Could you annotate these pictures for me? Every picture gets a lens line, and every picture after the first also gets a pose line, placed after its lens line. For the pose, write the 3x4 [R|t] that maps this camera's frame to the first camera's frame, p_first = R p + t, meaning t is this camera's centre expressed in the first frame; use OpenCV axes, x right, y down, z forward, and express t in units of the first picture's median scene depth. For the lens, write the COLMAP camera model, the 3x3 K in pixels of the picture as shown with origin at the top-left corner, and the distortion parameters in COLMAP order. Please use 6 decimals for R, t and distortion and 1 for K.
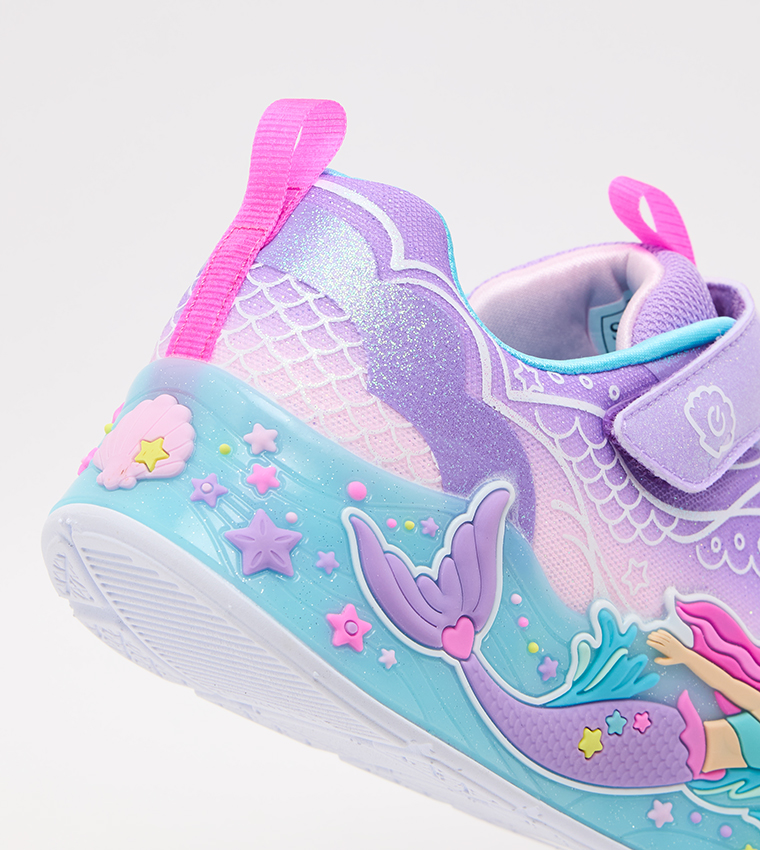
lens RADIAL K [[3030.4, 0, 379.2], [0, 3030.4, 420.9], [0, 0, 1]] dist [-0.001246, 0.000000]
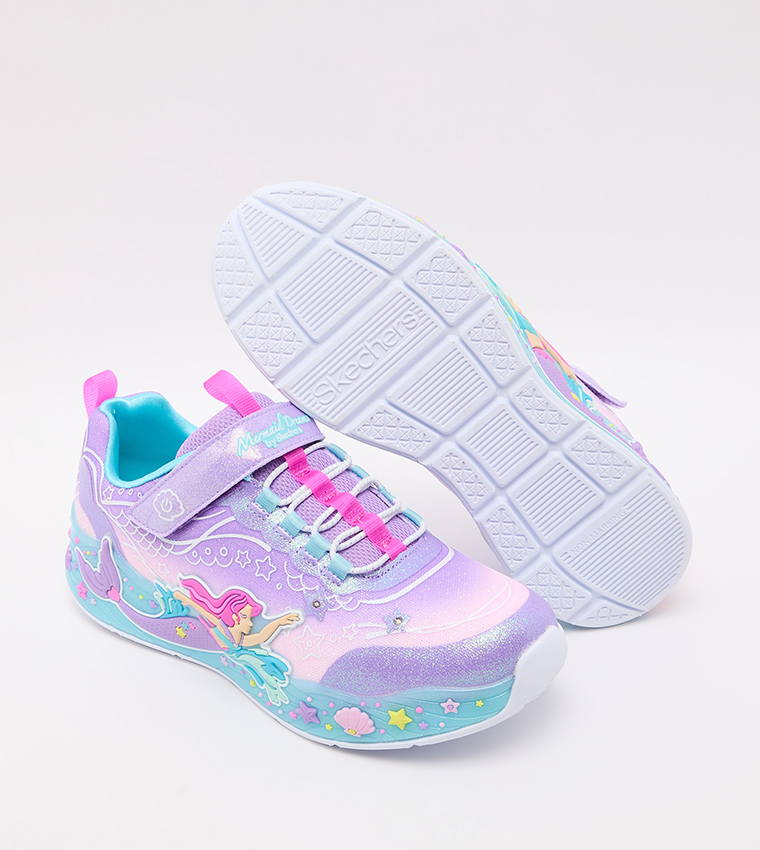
lens RADIAL K [[1884.9, 0, 399.1], [0, 1884.9, 457.2], [0, 0, 1]] dist [0.037740, 0.000000]
pose [[0.148151, 0.096396, -0.984256, 1.571022], [0.263733, 0.955346, 0.133262, -0.182486], [0.953151, -0.279323, 0.116113, 1.039884]]
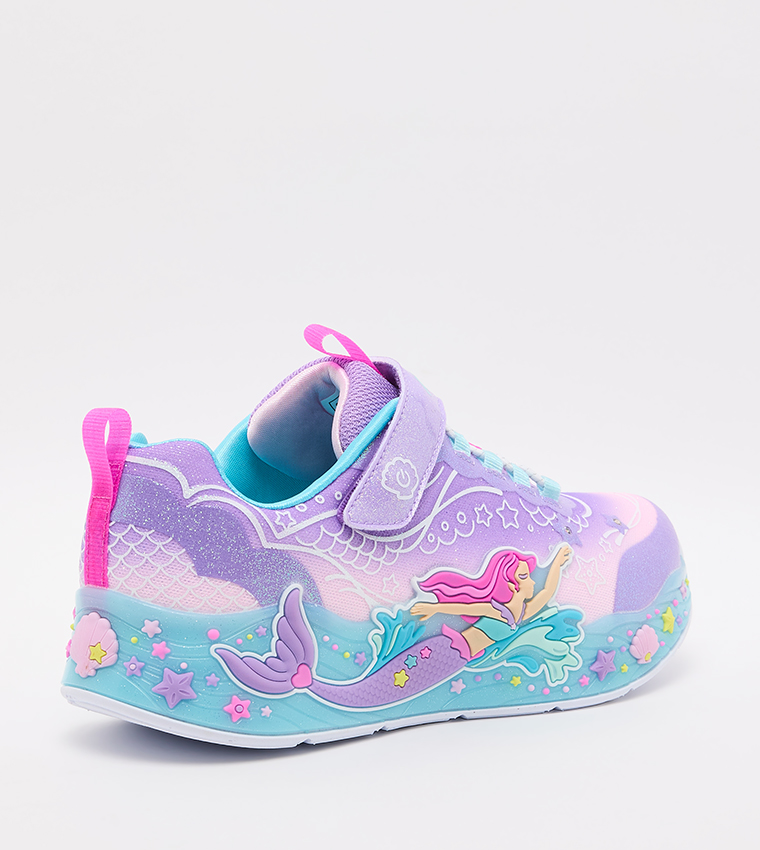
lens RADIAL K [[2151.0, 0, 385.4], [0, 2151.0, 430.7], [0, 0, 1]] dist [-0.010104, 0.000000]
pose [[0.929991, -0.356973, -0.087678, 0.222682], [0.367467, 0.896864, 0.246177, -0.332129], [-0.009244, -0.261161, 0.965251, -0.156295]]
